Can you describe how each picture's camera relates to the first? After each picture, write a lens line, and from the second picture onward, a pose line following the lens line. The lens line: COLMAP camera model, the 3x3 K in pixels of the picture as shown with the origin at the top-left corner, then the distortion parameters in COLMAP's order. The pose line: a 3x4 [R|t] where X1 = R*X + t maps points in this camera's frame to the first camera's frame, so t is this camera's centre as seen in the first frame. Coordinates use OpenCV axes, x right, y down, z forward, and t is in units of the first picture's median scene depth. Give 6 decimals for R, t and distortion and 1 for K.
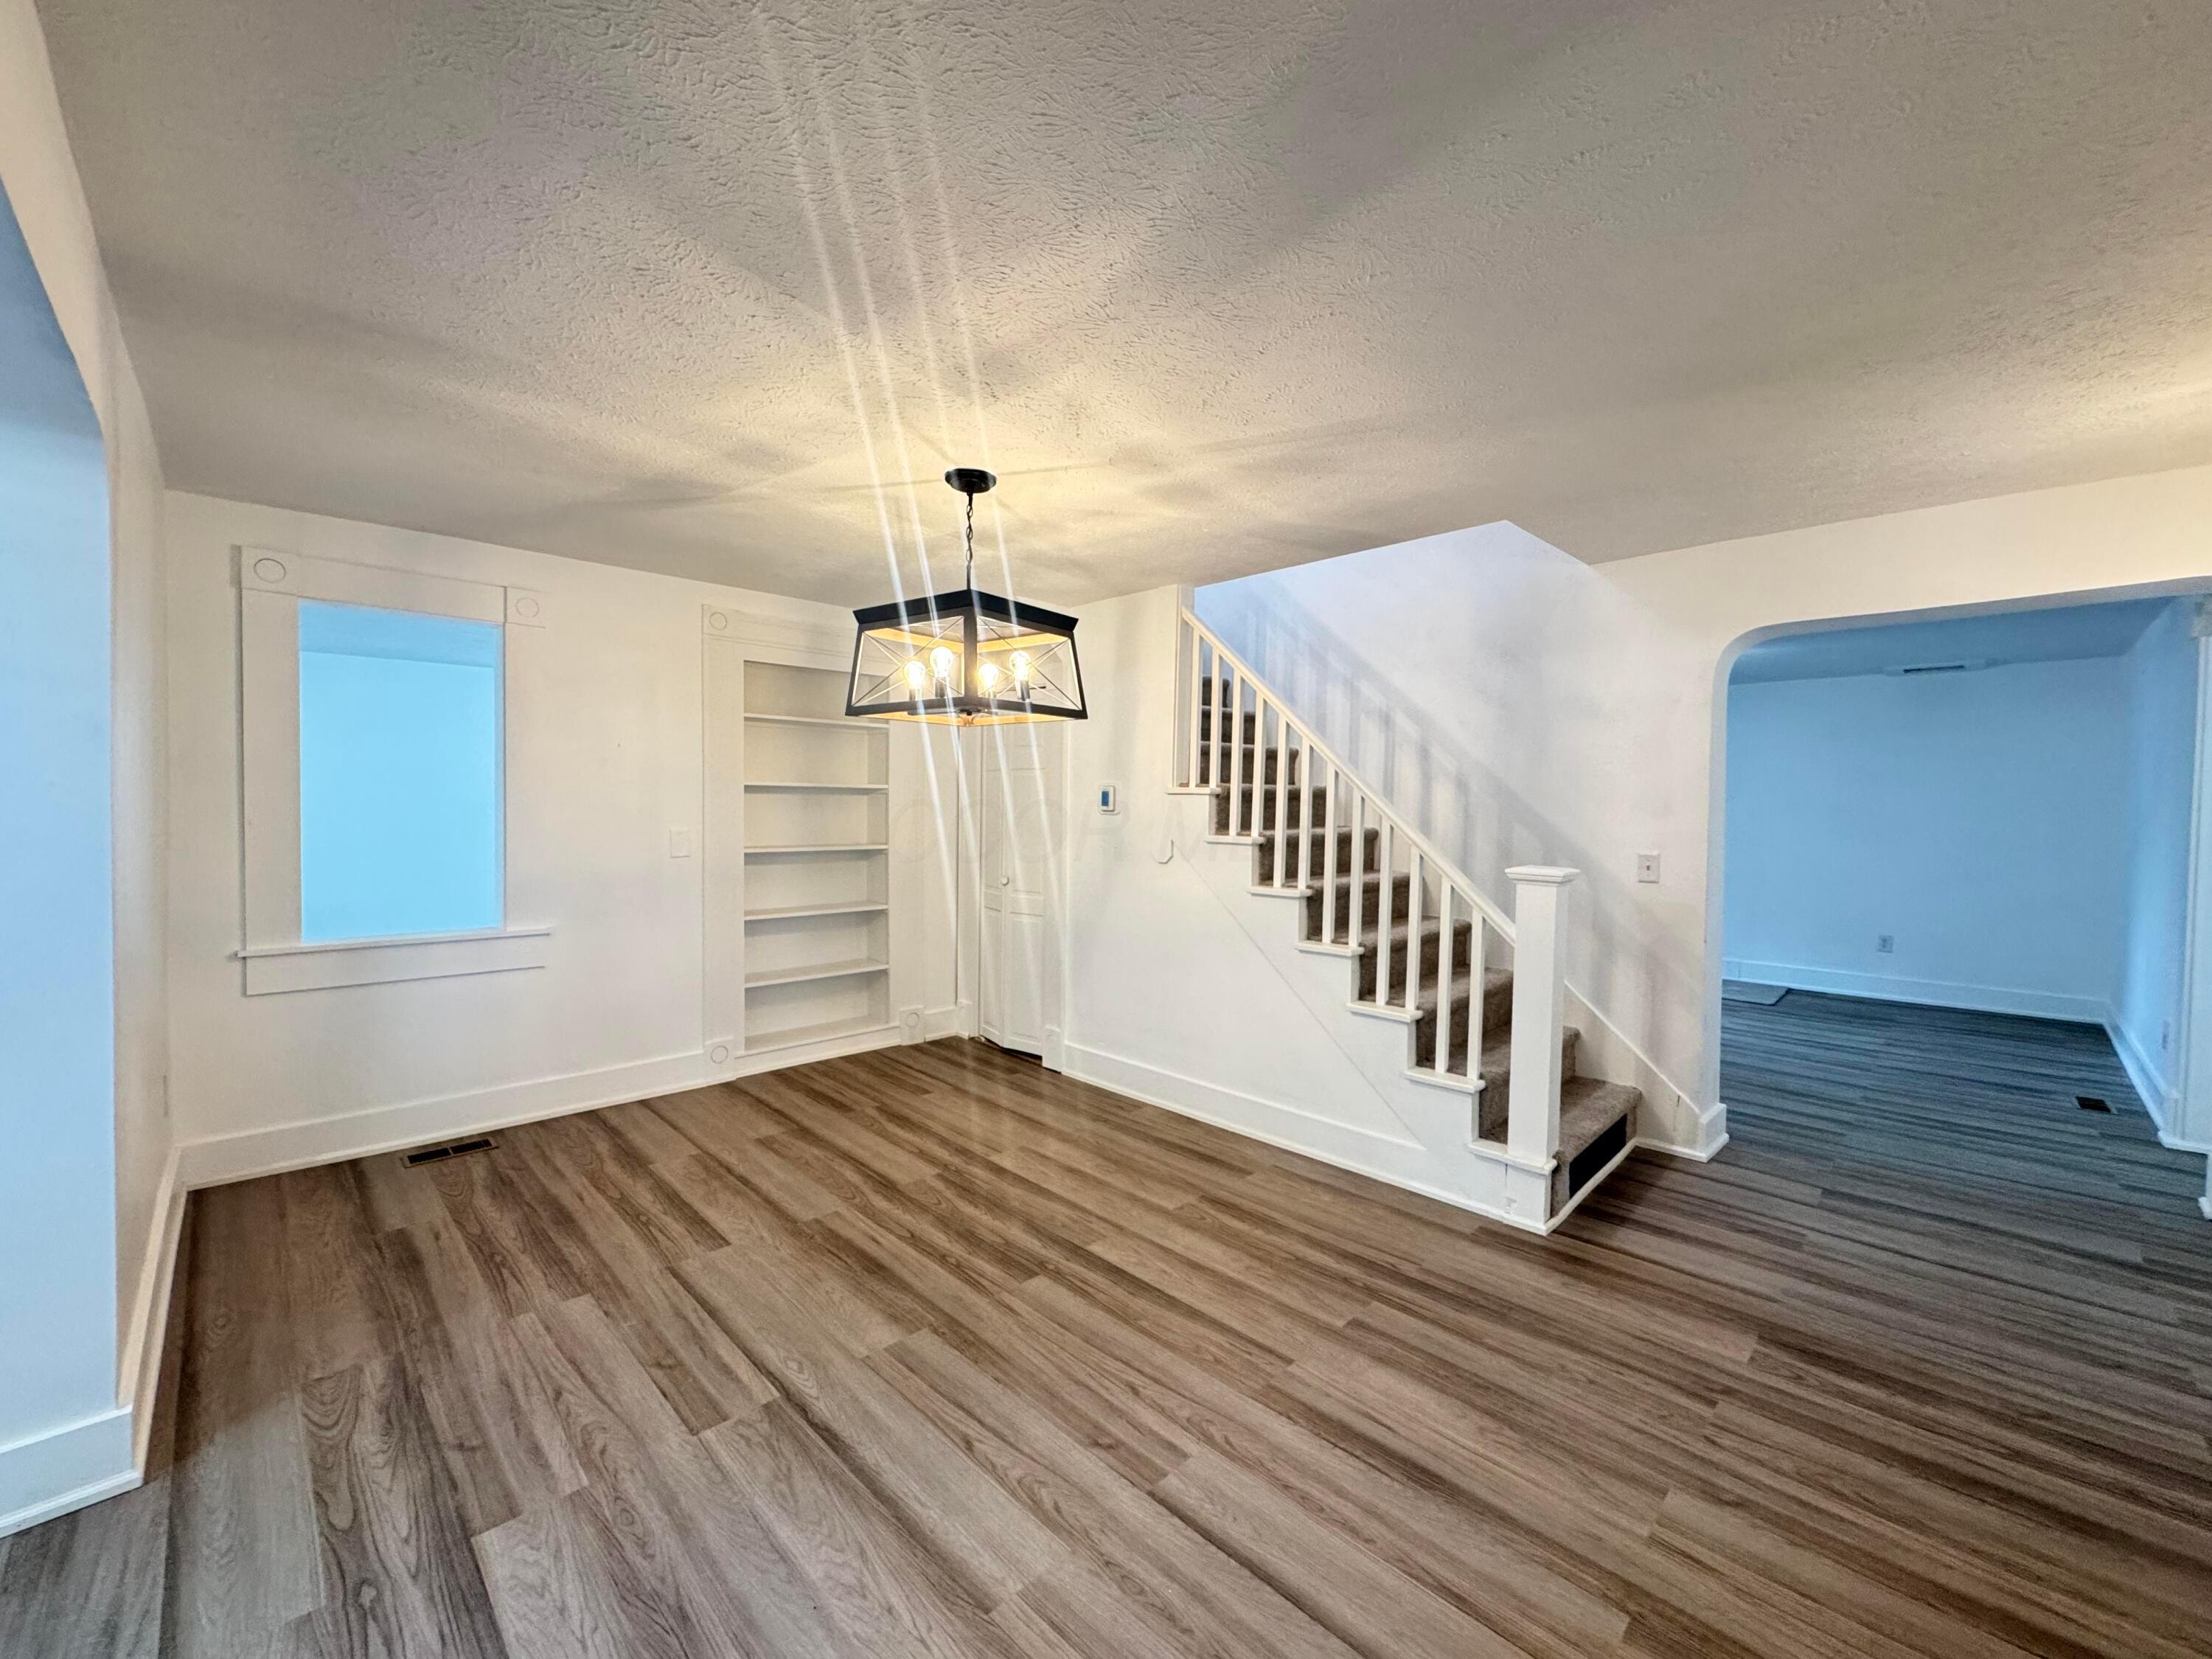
lens RADIAL K [[879.2, 0, 1104.4], [0, 879.2, 826.8], [0, 0, 1]] dist [-0.001675, -0.000256]
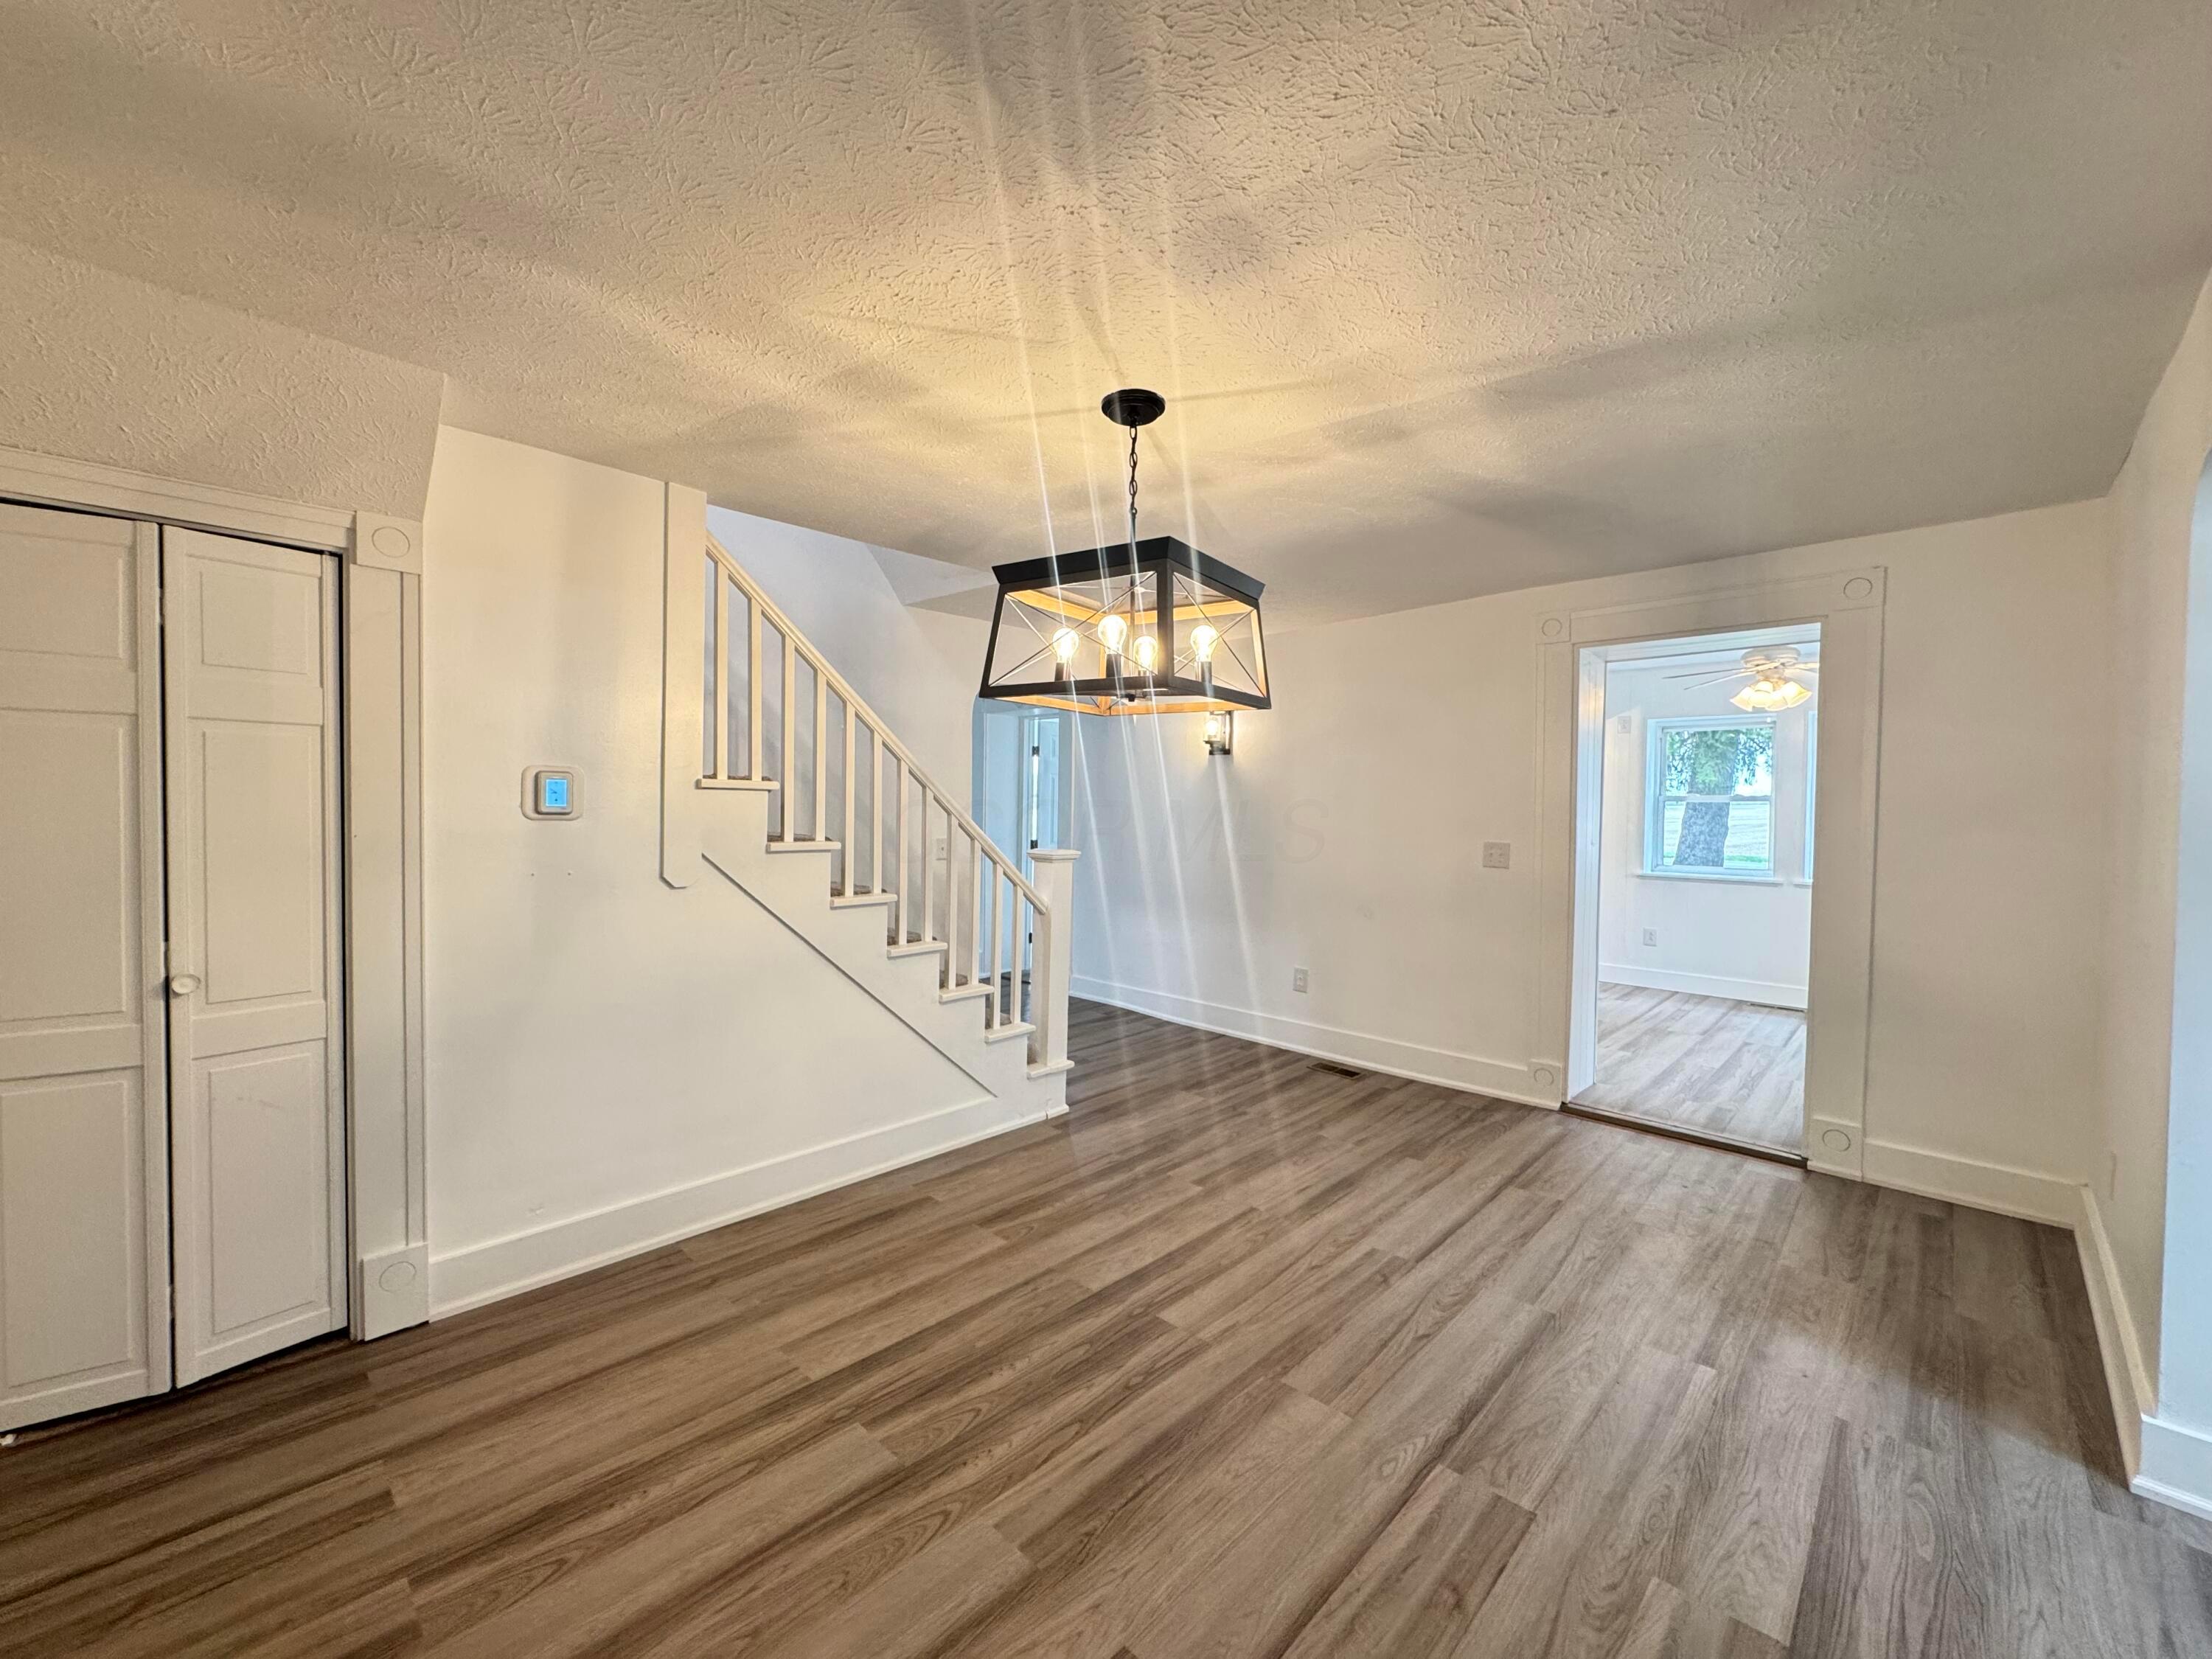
lens RADIAL K [[879.2, 0, 1104.2], [0, 879.2, 826.8], [0, 0, 1]] dist [-0.001675, -0.000256]
pose [[-0.017166, -0.034340, 0.999263, -1.043261], [0.012818, 0.999320, 0.034562, -0.044057], [-0.999770, 0.013402, -0.016714, 1.126934]]
